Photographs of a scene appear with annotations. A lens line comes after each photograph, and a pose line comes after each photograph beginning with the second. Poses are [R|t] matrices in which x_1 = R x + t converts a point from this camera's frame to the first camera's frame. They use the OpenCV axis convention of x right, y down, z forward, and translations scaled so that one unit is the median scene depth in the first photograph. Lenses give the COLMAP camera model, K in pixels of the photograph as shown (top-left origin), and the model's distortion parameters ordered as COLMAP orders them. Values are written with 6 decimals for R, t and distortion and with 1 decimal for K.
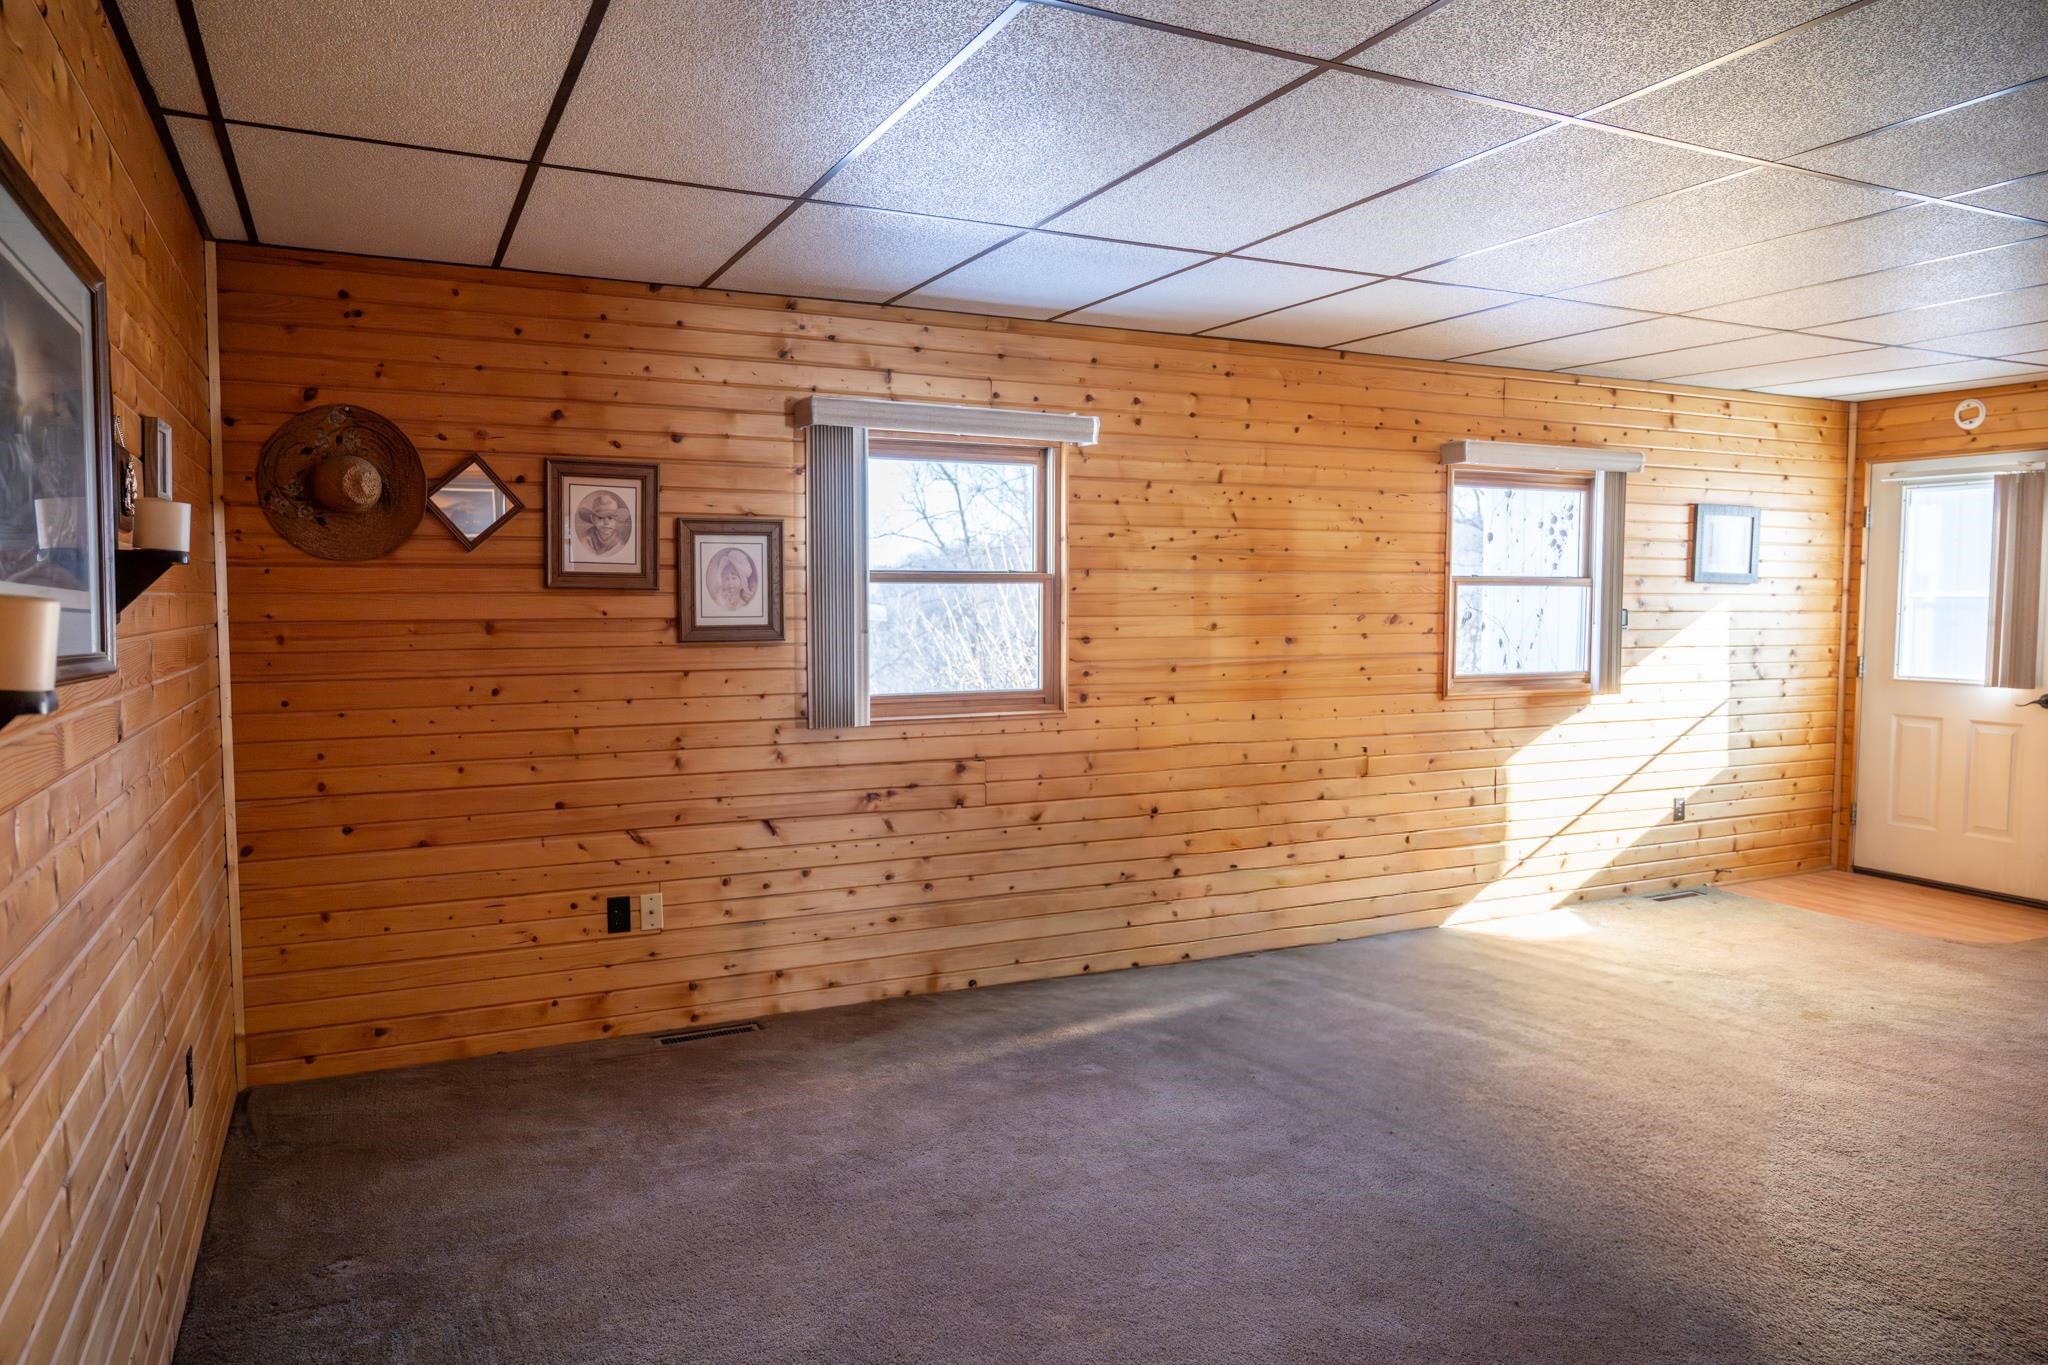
lens RADIAL K [[1362.6, 0, 1026.3], [0, 1362.6, 686.0], [0, 0, 1]] dist [-0.008818, 0.003884]
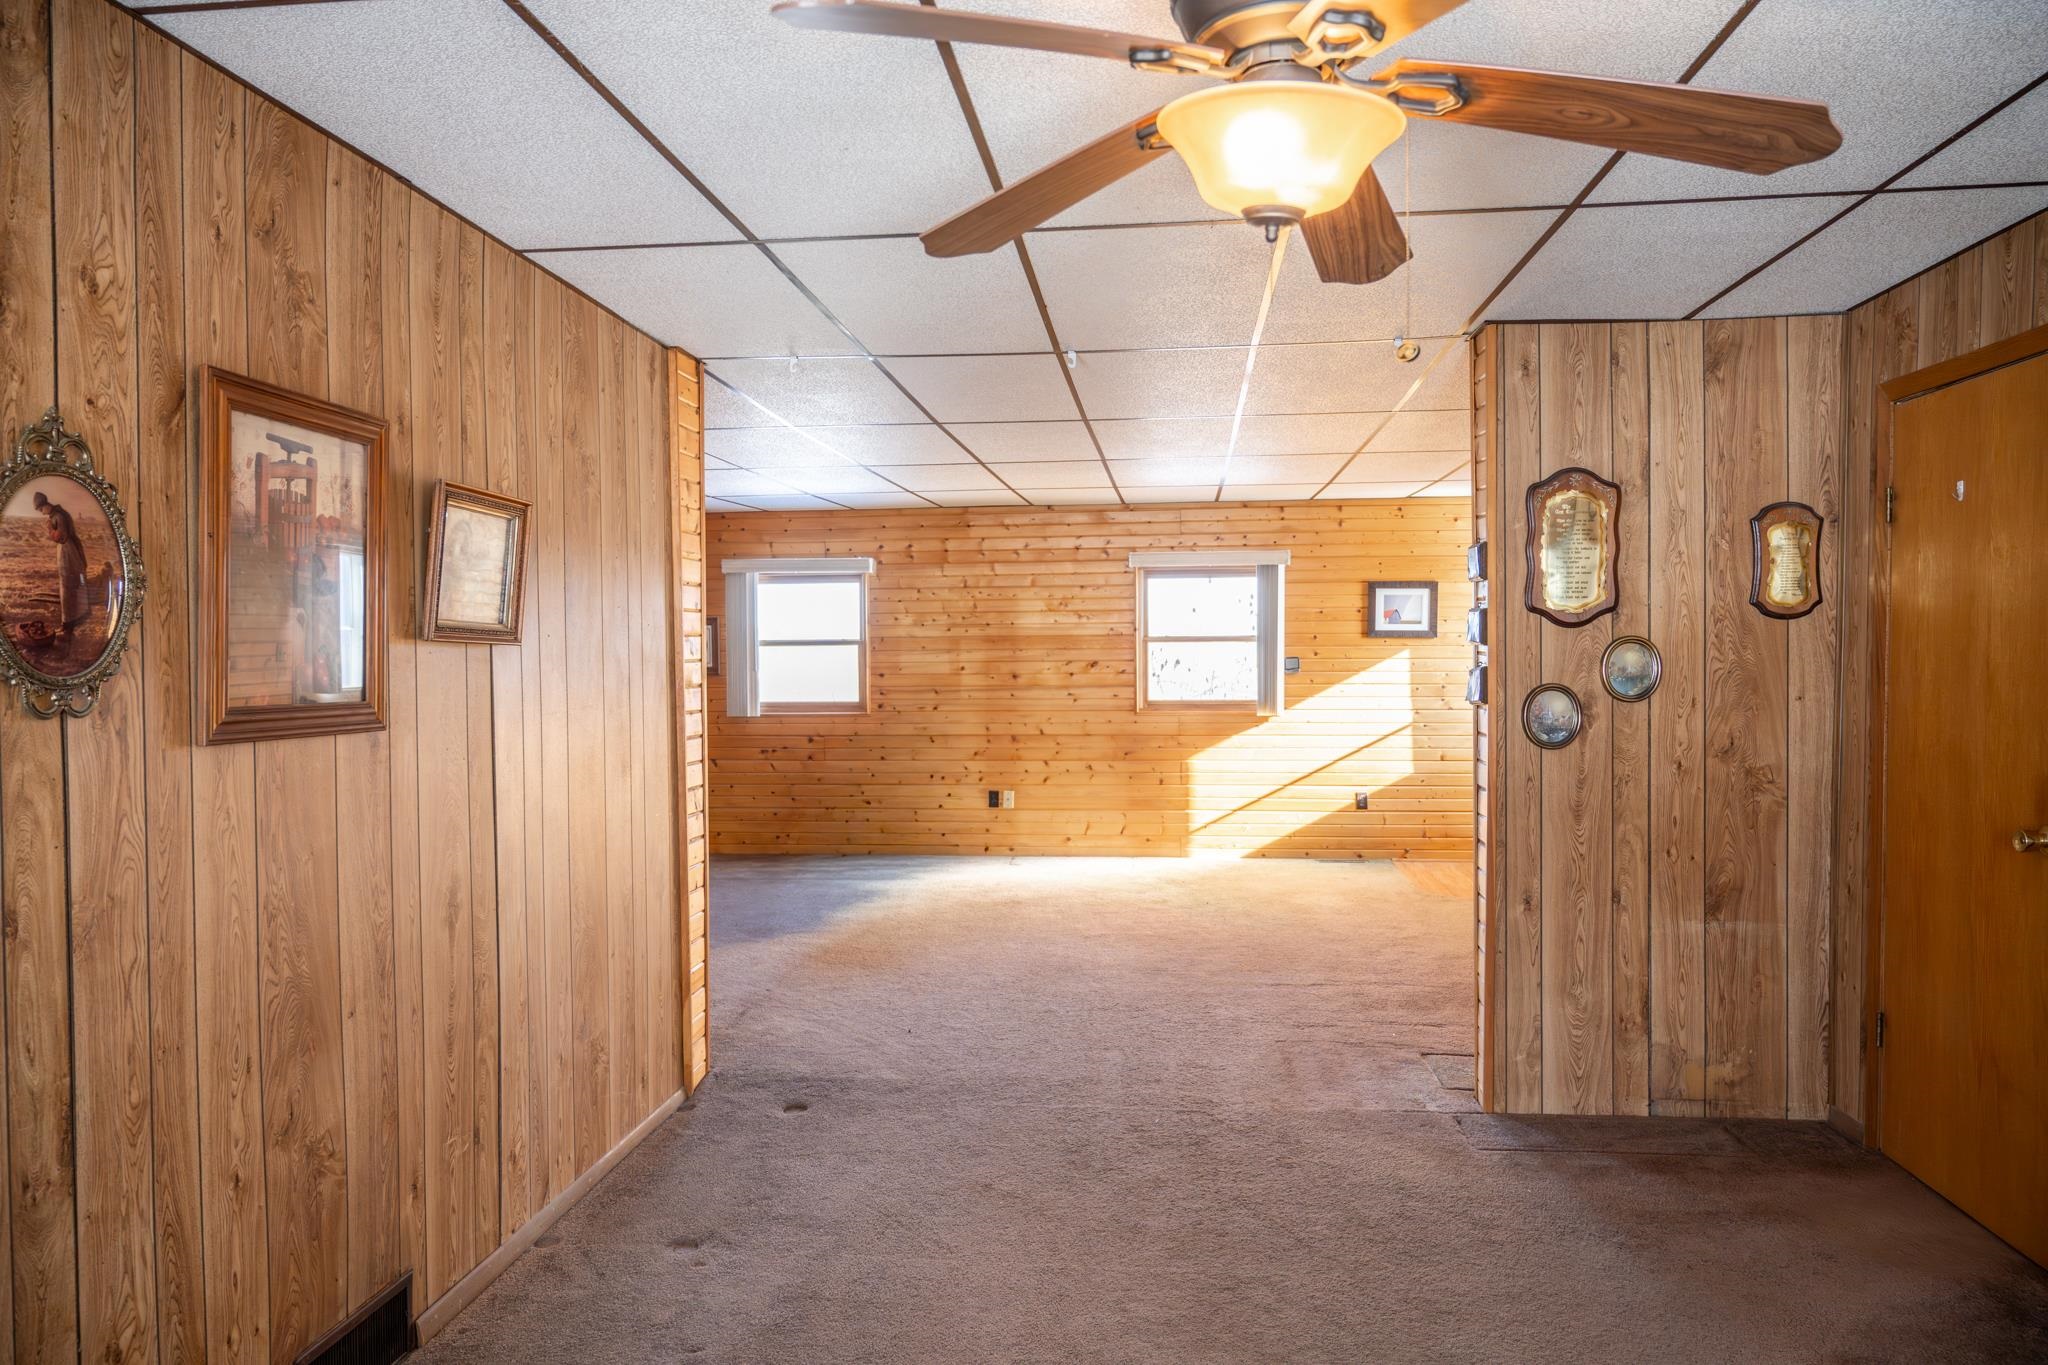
lens RADIAL K [[1458.5, 0, 1012.3], [0, 1458.5, 688.3], [0, 0, 1]] dist [0.041632, 0.001949]
pose [[0.839458, 0.008669, -0.543355, 1.259044], [-0.026488, 0.999337, -0.024979, 0.028637], [0.542779, 0.035361, 0.839131, -0.570203]]
